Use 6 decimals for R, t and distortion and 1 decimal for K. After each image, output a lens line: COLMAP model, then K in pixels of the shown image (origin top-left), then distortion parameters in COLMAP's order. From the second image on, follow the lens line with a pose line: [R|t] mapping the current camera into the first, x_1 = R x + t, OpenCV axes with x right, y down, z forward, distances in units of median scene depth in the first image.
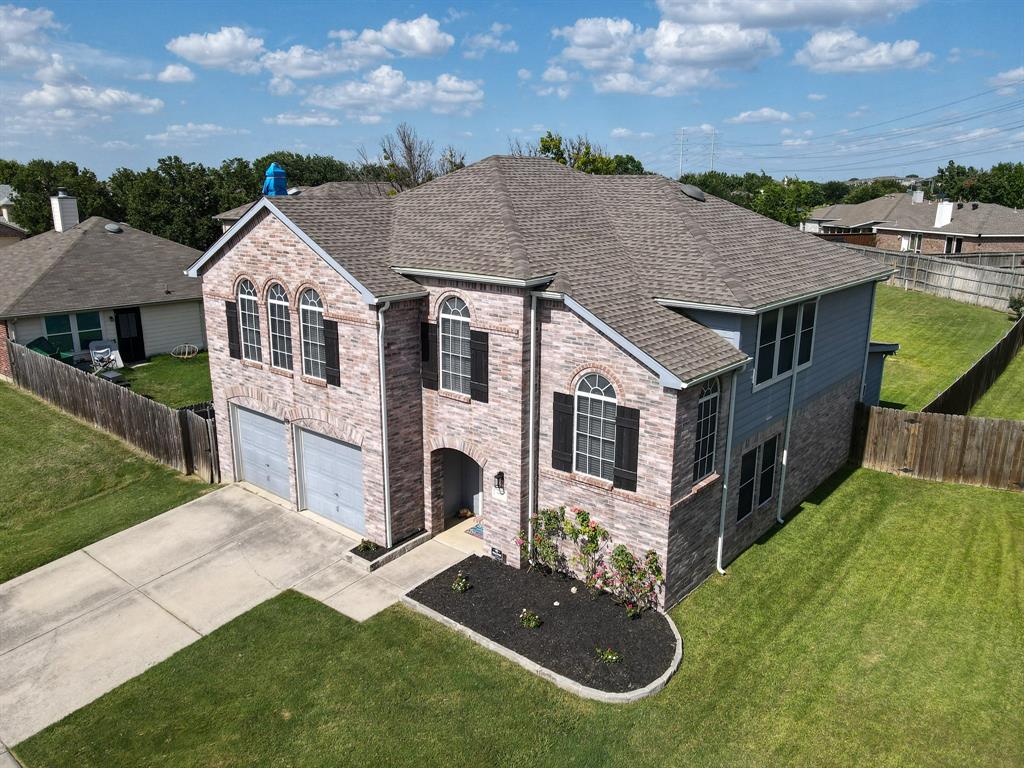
lens RADIAL K [[742.1, 0, 512.0], [0, 742.1, 384.0], [0, 0, 1]] dist [0.009277, 0.026297]
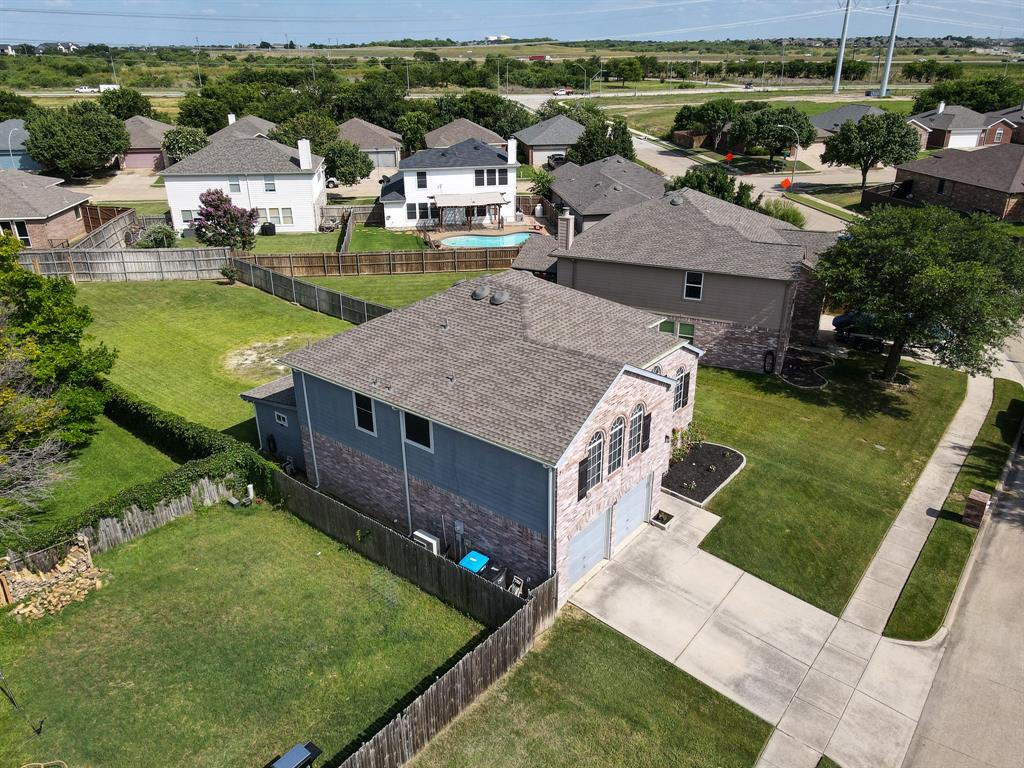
lens RADIAL K [[742.1, 0, 512.0], [0, 742.1, 384.0], [0, 0, 1]] dist [0.009277, 0.026297]
pose [[-0.027162, -0.407730, 0.912699, -1.672803], [0.258015, 0.879238, 0.400461, -0.860447], [-0.965759, 0.246367, 0.081319, 1.127220]]
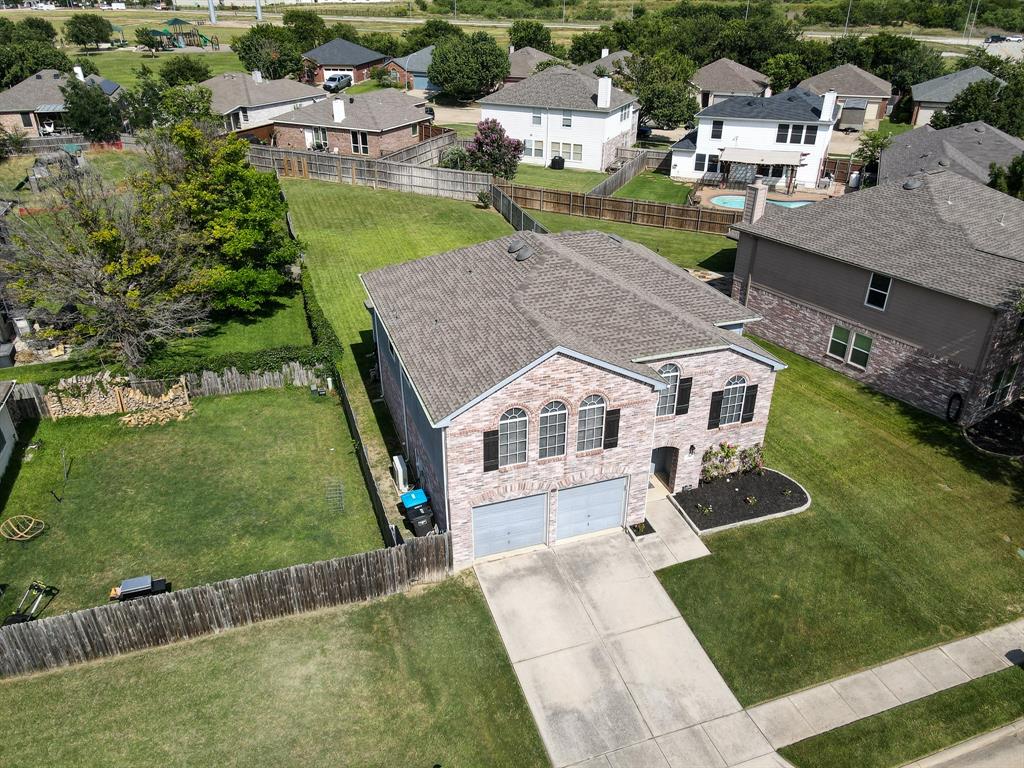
lens RADIAL K [[742.1, 0, 512.0], [0, 742.1, 384.0], [0, 0, 1]] dist [0.009277, 0.026297]
pose [[0.509176, -0.404622, 0.759619, -1.423258], [0.213343, 0.914390, 0.344058, -0.670694], [-0.833801, -0.013126, 0.551909, 0.356871]]
